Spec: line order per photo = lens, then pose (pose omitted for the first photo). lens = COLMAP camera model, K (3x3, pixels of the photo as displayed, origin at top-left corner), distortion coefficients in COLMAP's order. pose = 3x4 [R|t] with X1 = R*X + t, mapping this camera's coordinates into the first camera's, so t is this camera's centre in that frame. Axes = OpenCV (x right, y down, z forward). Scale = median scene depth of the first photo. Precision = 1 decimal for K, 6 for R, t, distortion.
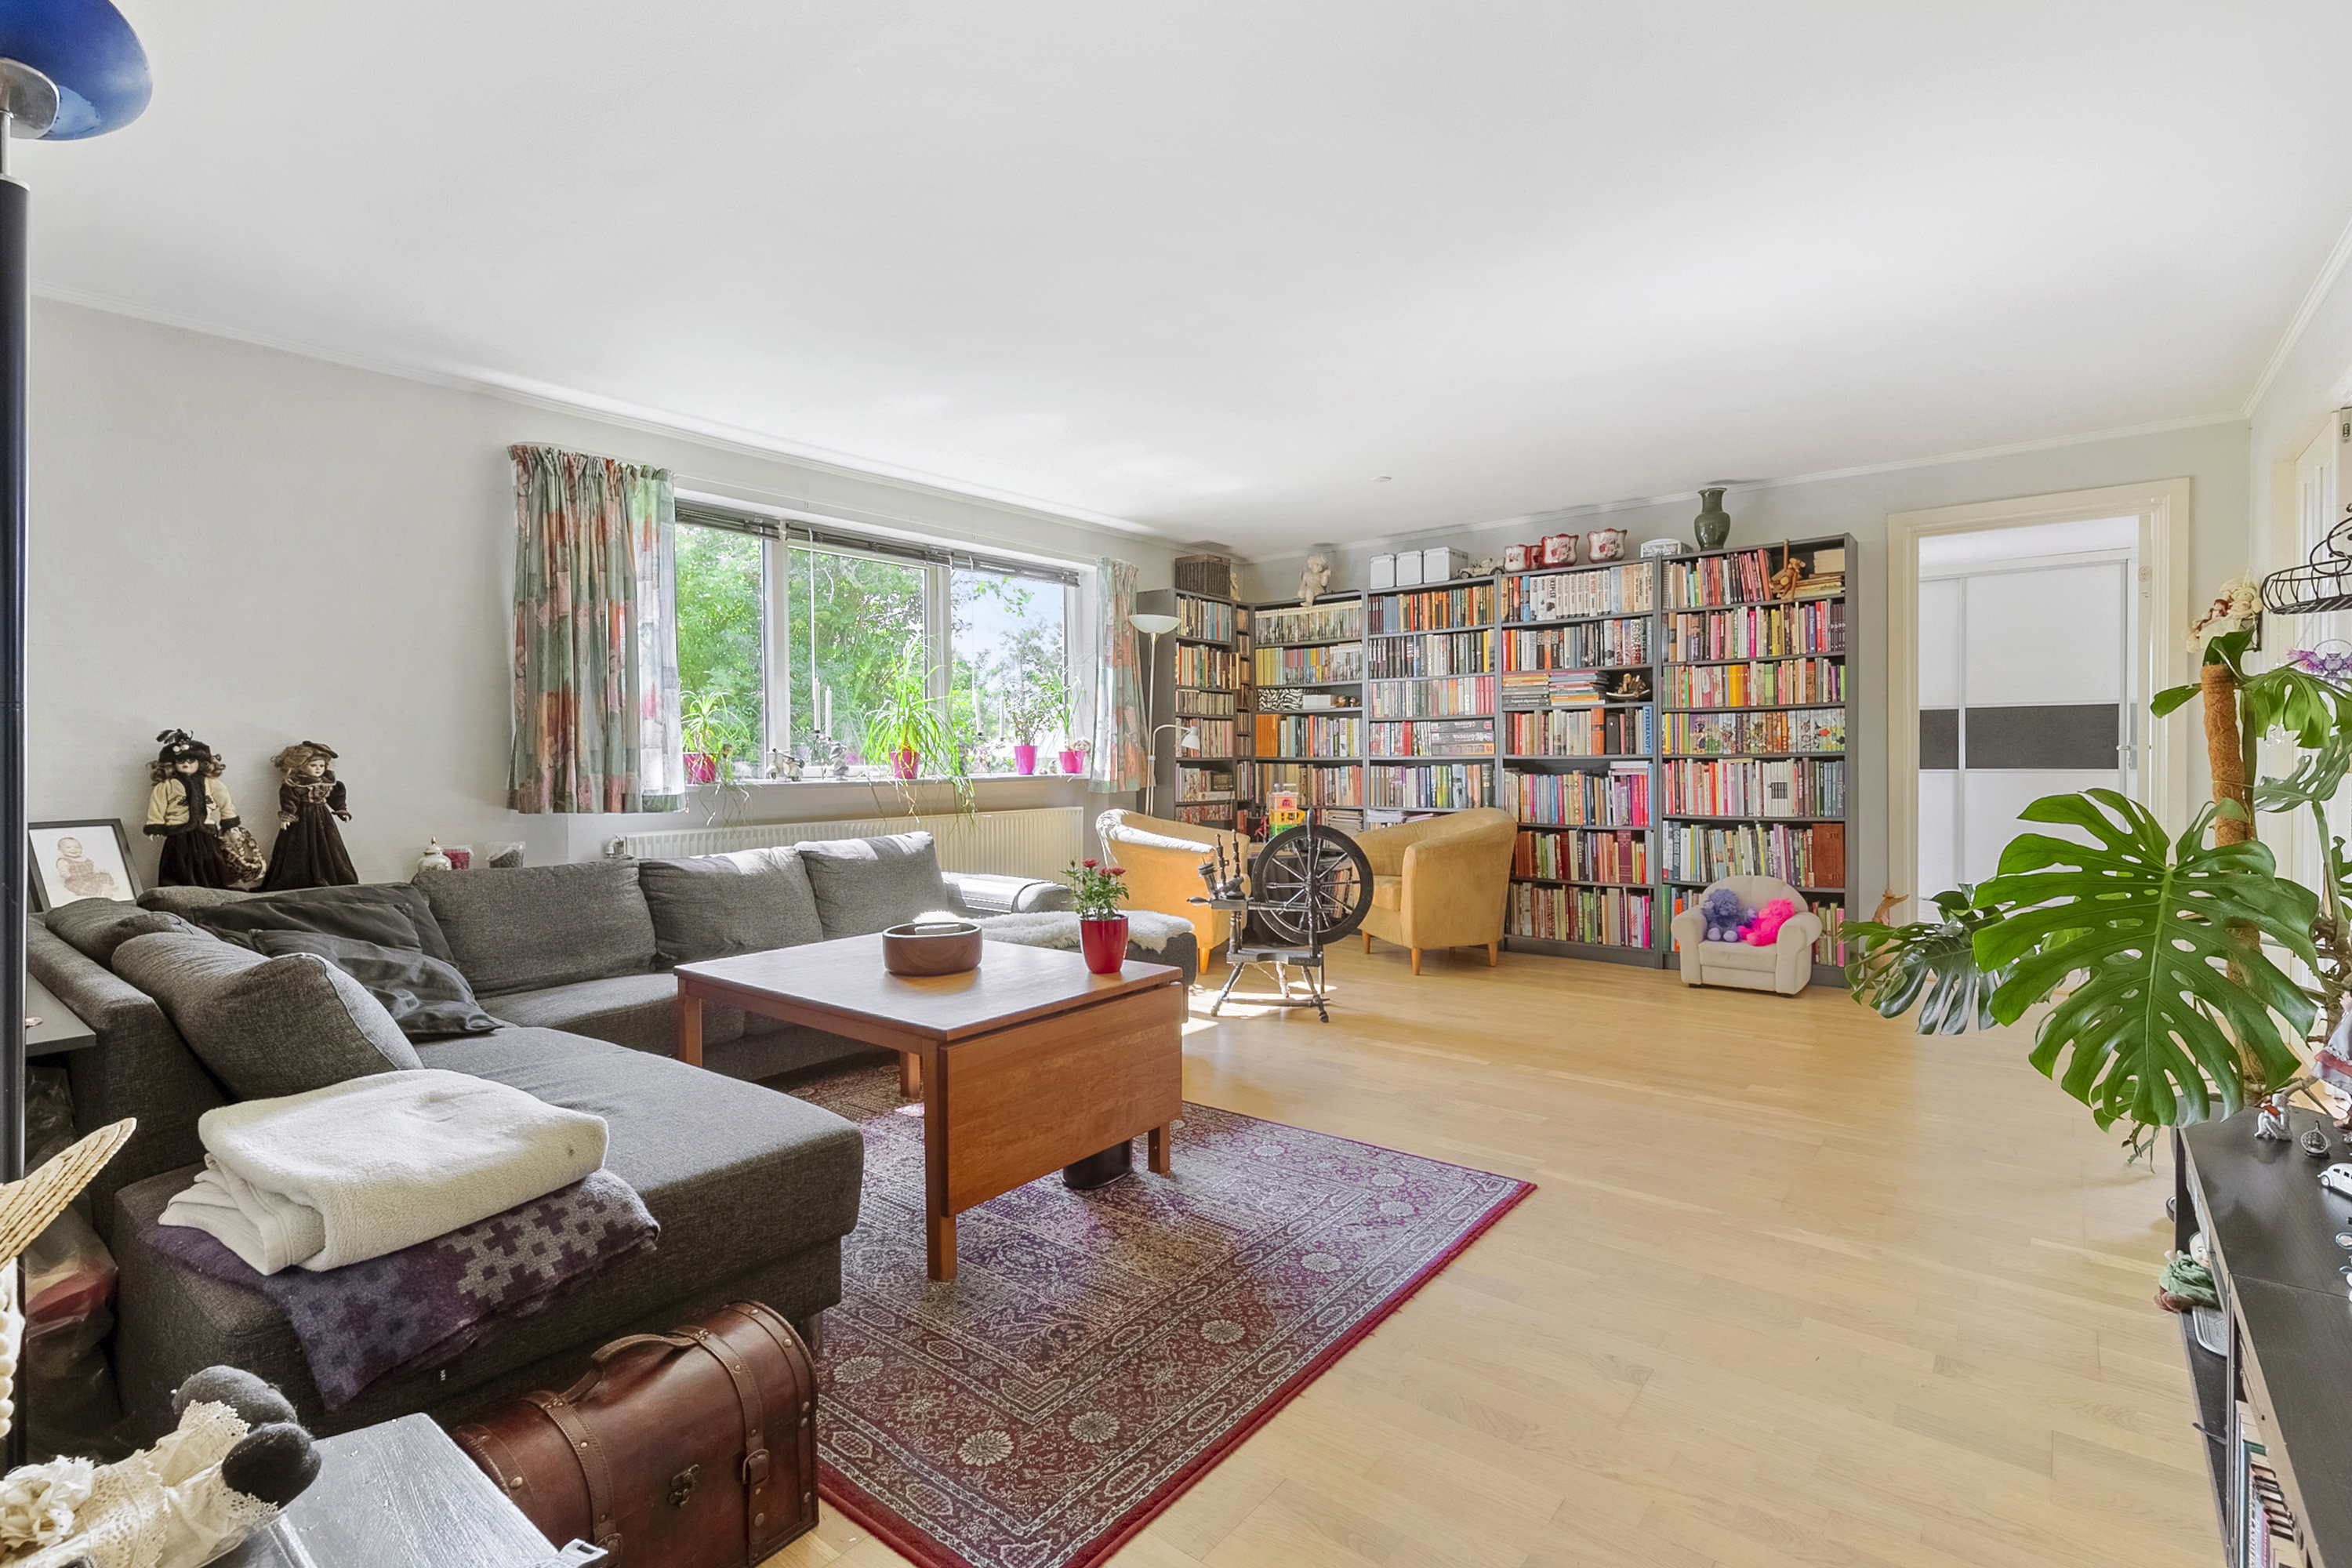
lens RADIAL K [[1072.2, 0, 1171.4], [0, 1072.2, 769.8], [0, 0, 1]] dist [0.006227, -0.000271]
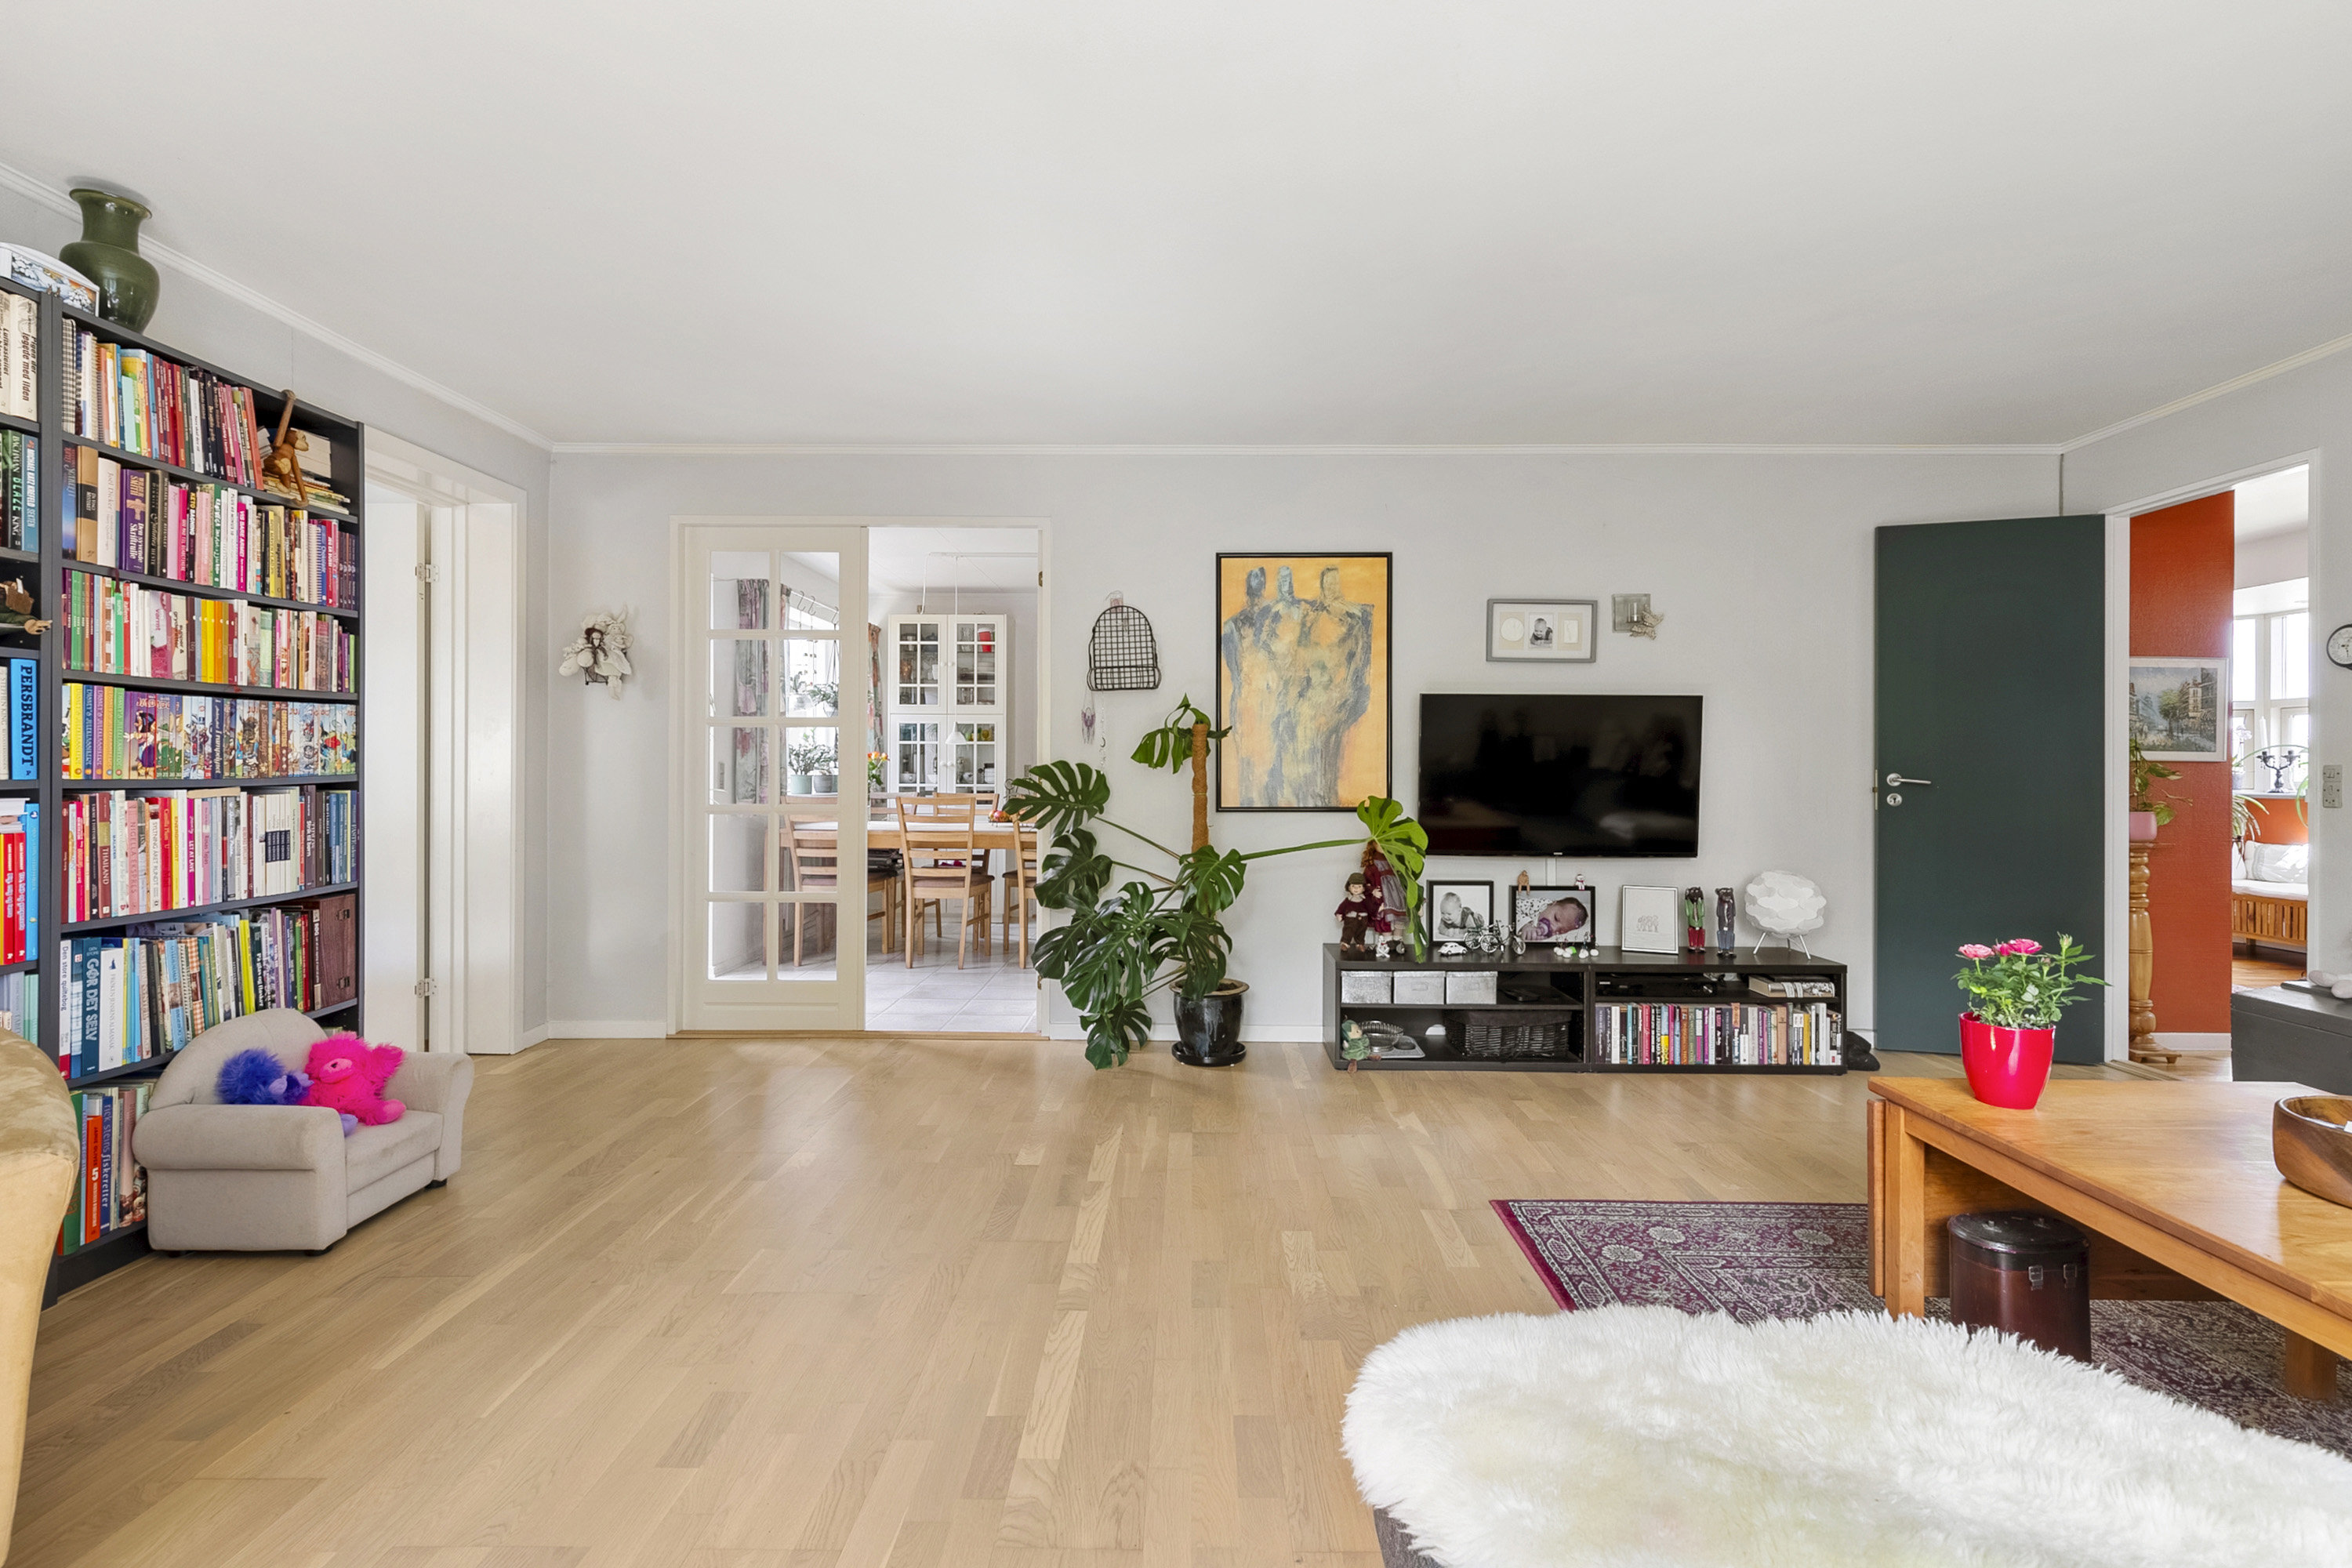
lens RADIAL K [[1072.2, 0, 1168.9], [0, 1072.2, 776.6], [0, 0, 1]] dist [0.006227, -0.000271]
pose [[-0.623389, 0.003078, 0.781906, -0.141096], [0.013062, 0.999894, 0.006478, -0.013561], [-0.781803, 0.014252, -0.623363, 0.983761]]
